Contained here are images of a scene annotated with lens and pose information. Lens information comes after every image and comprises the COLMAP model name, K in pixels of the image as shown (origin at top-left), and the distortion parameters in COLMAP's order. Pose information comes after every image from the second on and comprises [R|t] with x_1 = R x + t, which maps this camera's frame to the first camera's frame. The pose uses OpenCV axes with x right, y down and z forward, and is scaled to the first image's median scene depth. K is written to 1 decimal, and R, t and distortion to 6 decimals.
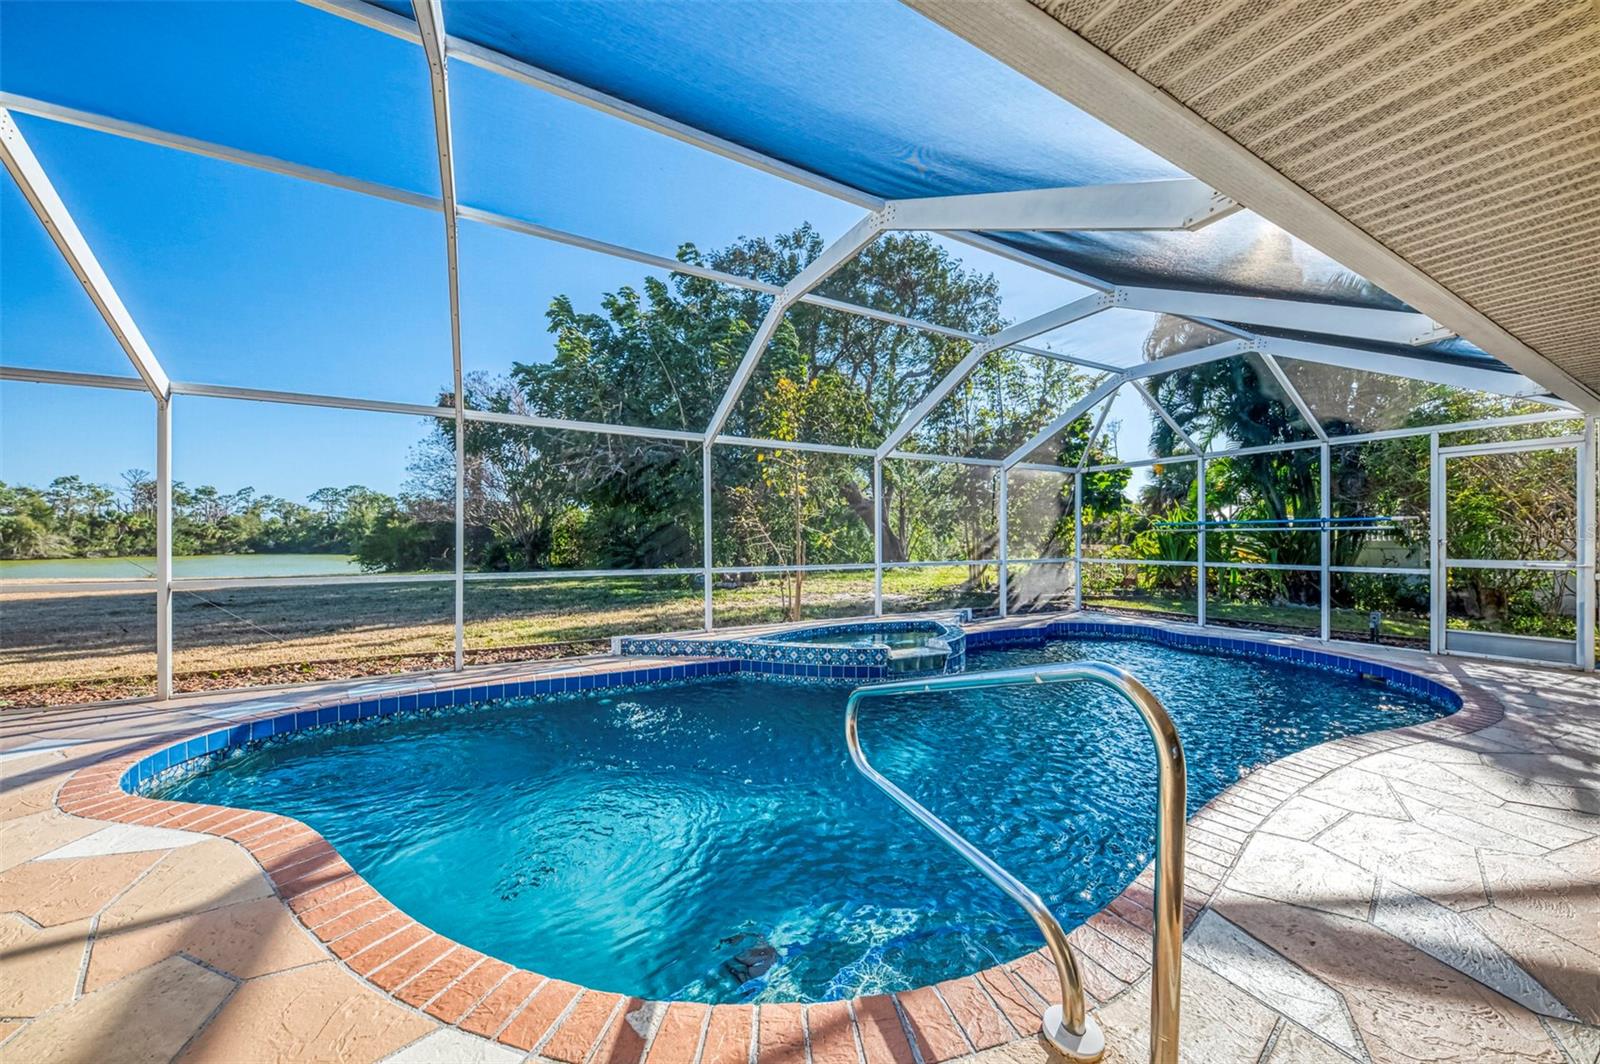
lens RADIAL K [[586.3, 0, 800.0], [0, 586.3, 539.1], [0, 0, 1]] dist [0.000061, -0.000170]
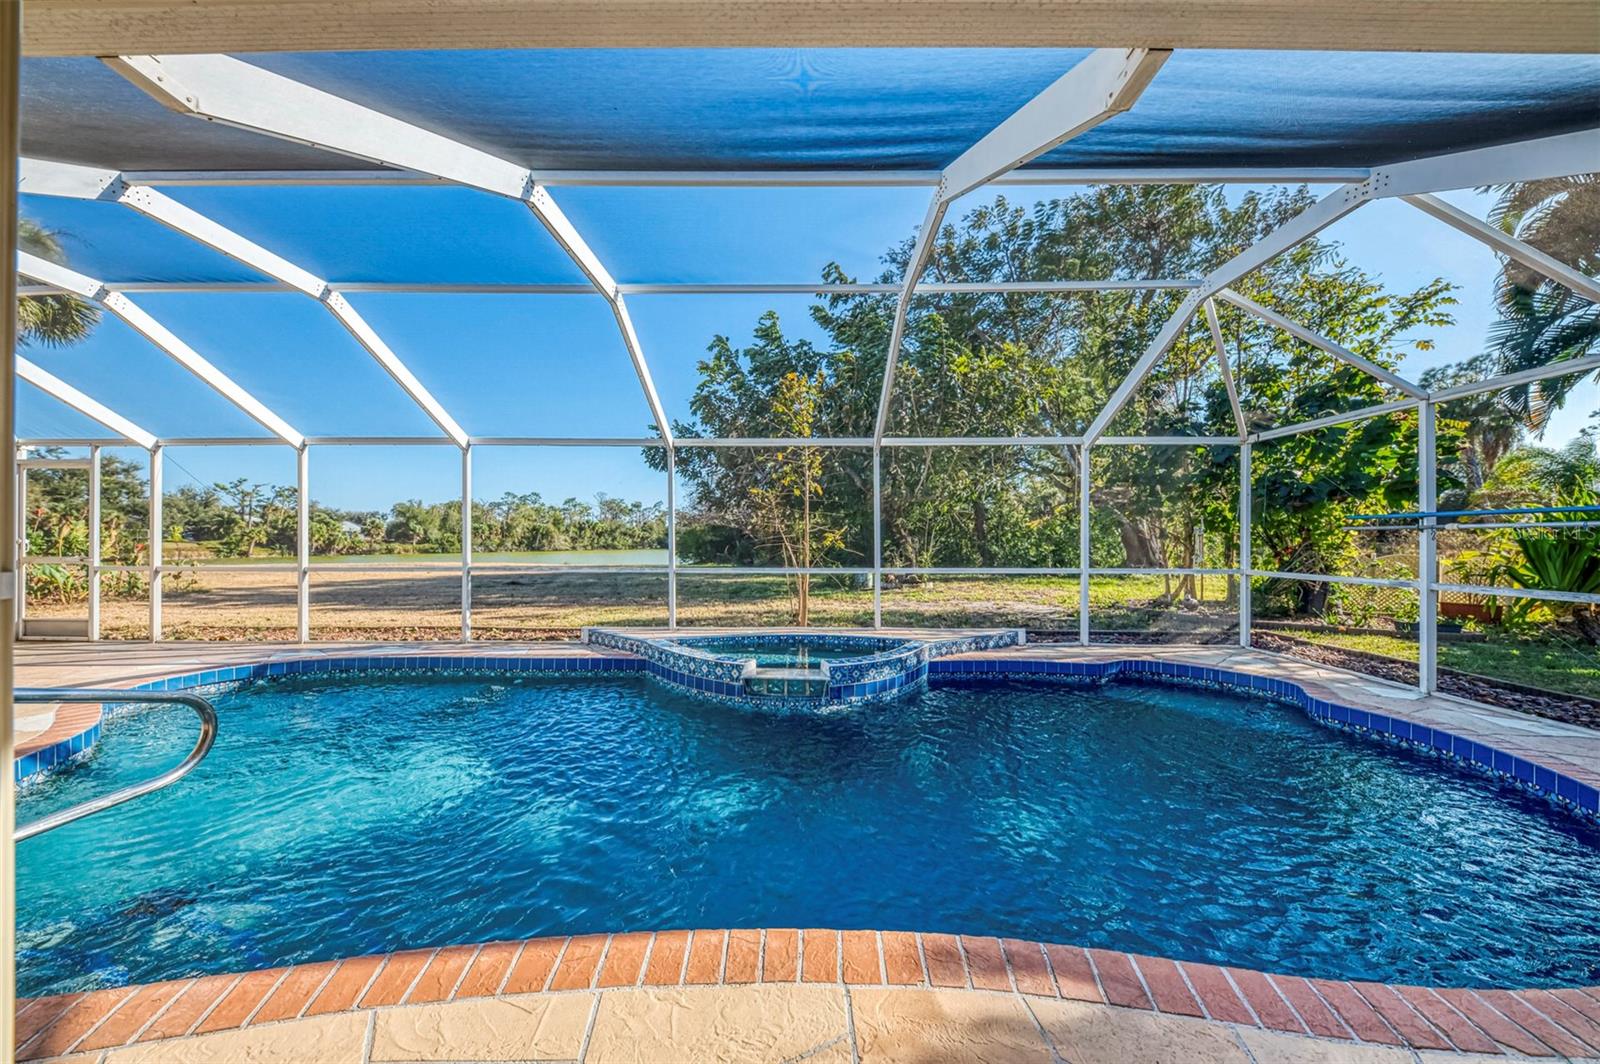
lens RADIAL K [[552.2, 0, 804.2], [0, 552.2, 534.4], [0, 0, 1]] dist [0.001362, -0.000030]
pose [[0.863187, -0.001851, -0.504880, 0.447498], [-0.001974, 0.999973, -0.007041, -0.006406], [0.504880, 0.007074, 0.863161, 0.211093]]
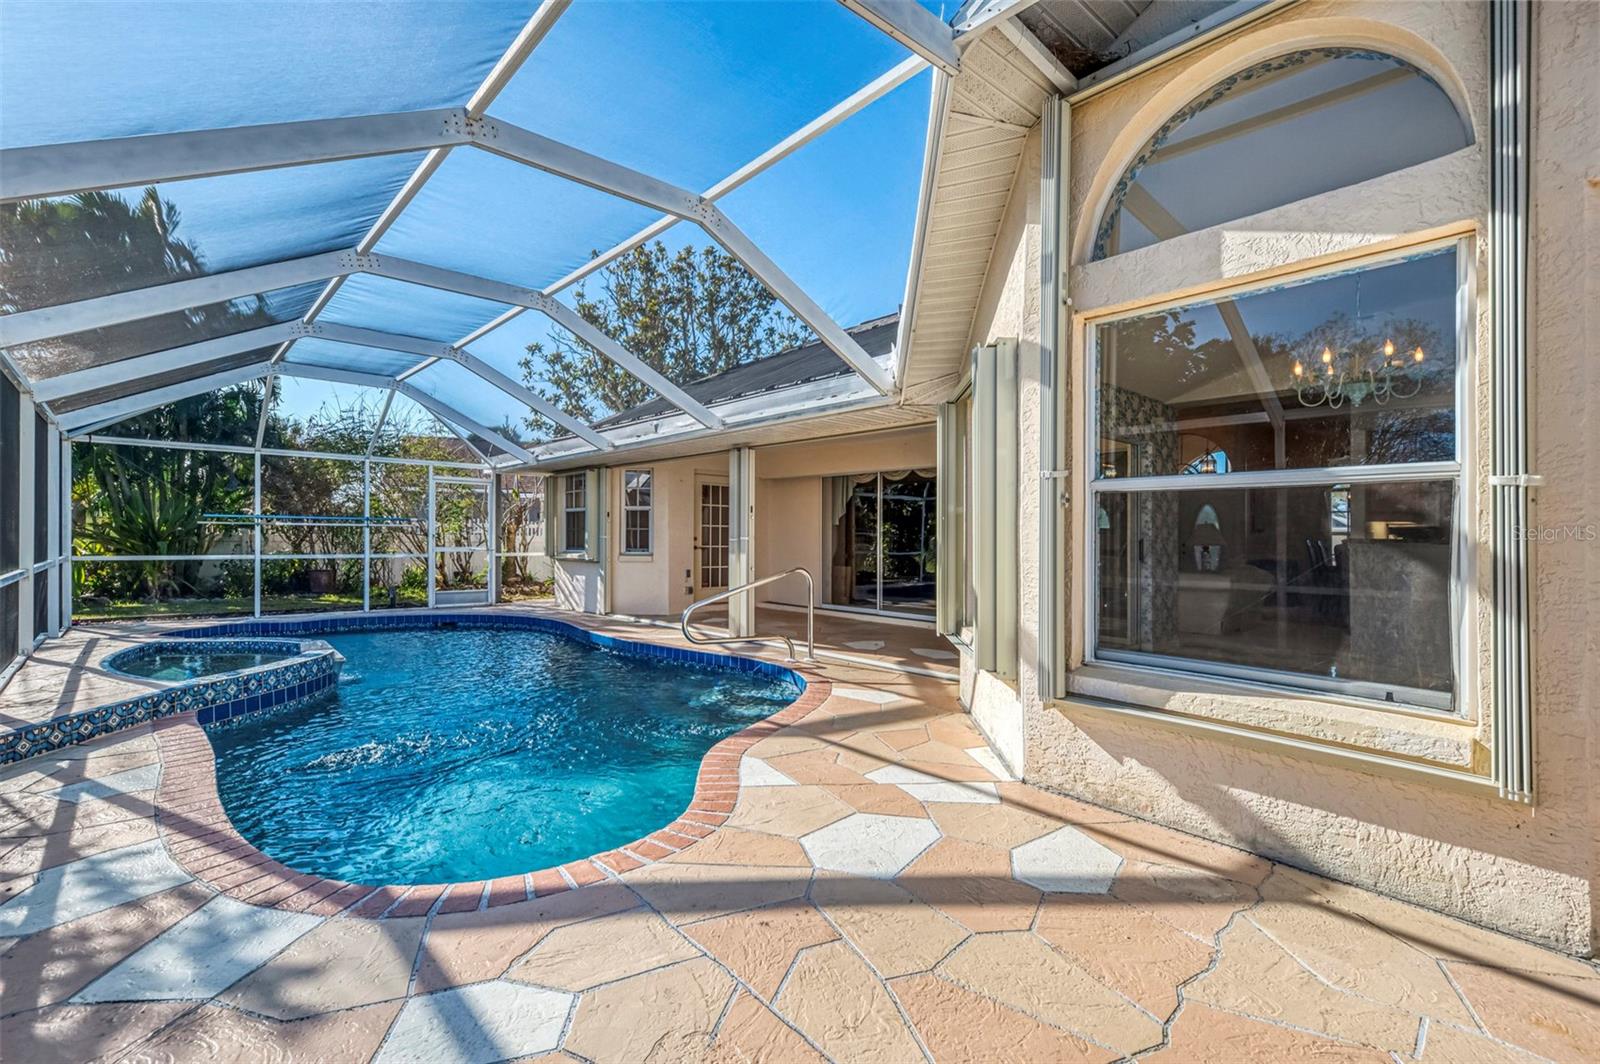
lens RADIAL K [[727.8, 0, 793.0], [0, 727.8, 532.5], [0, 0, 1]] dist [-0.000363, -0.000003]
pose [[-0.211328, 0.002541, 0.977412, -0.788244], [-0.004354, 0.999984, -0.003541, -0.000117], [-0.977405, -0.005004, -0.211314, 0.369679]]
